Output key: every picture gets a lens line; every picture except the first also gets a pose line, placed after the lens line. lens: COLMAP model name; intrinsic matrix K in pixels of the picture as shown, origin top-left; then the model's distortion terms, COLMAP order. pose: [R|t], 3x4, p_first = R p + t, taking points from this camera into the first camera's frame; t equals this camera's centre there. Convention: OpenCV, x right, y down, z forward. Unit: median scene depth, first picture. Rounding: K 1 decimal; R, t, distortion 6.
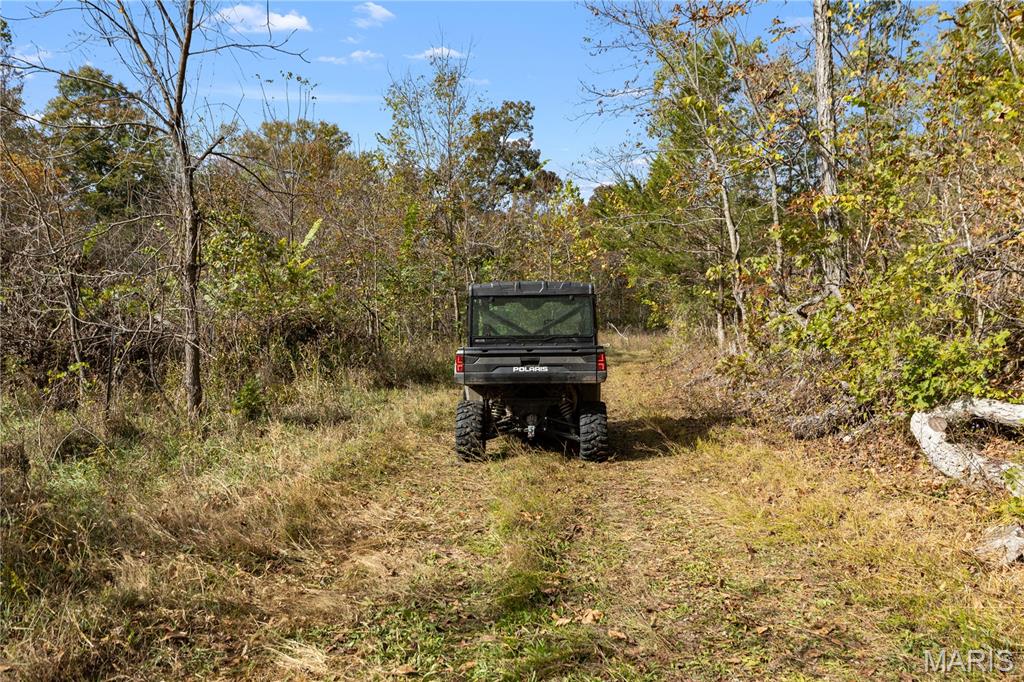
lens RADIAL K [[943.6, 0, 512.2], [0, 943.6, 342.7], [0, 0, 1]] dist [0.010695, 0.000000]
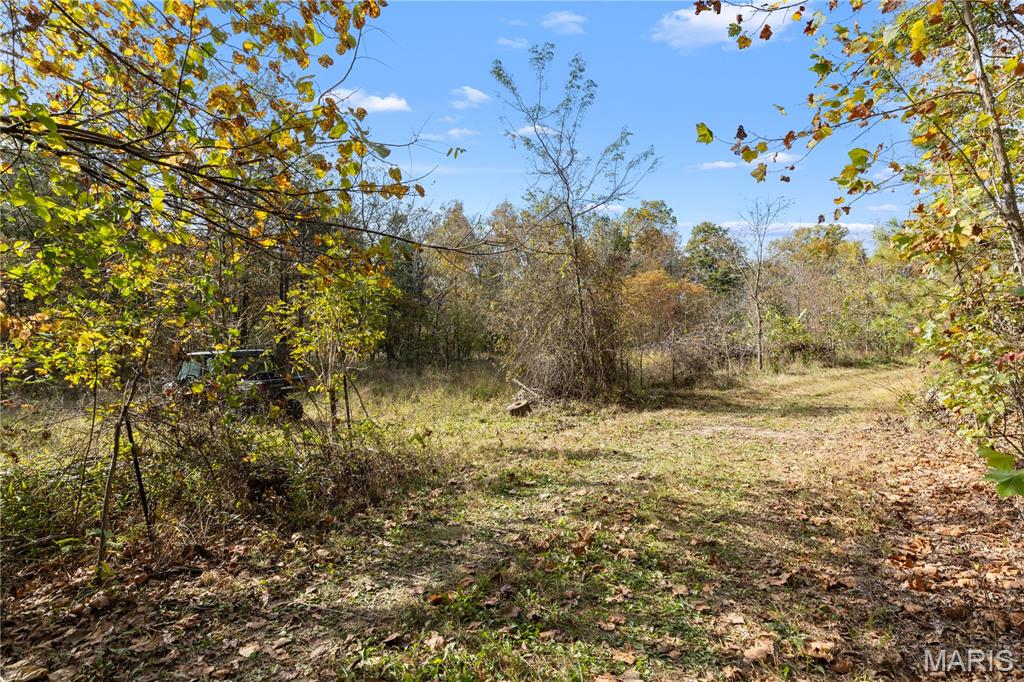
lens RADIAL K [[534.8, 0, 512.7], [0, 534.8, 346.1], [0, 0, 1]] dist [0.000291, -0.000036]
pose [[0.733087, -0.000695, -0.680134, 0.265066], [-0.000962, 0.999997, -0.002058, -0.013866], [0.680134, 0.002163, 0.733085, -0.837842]]
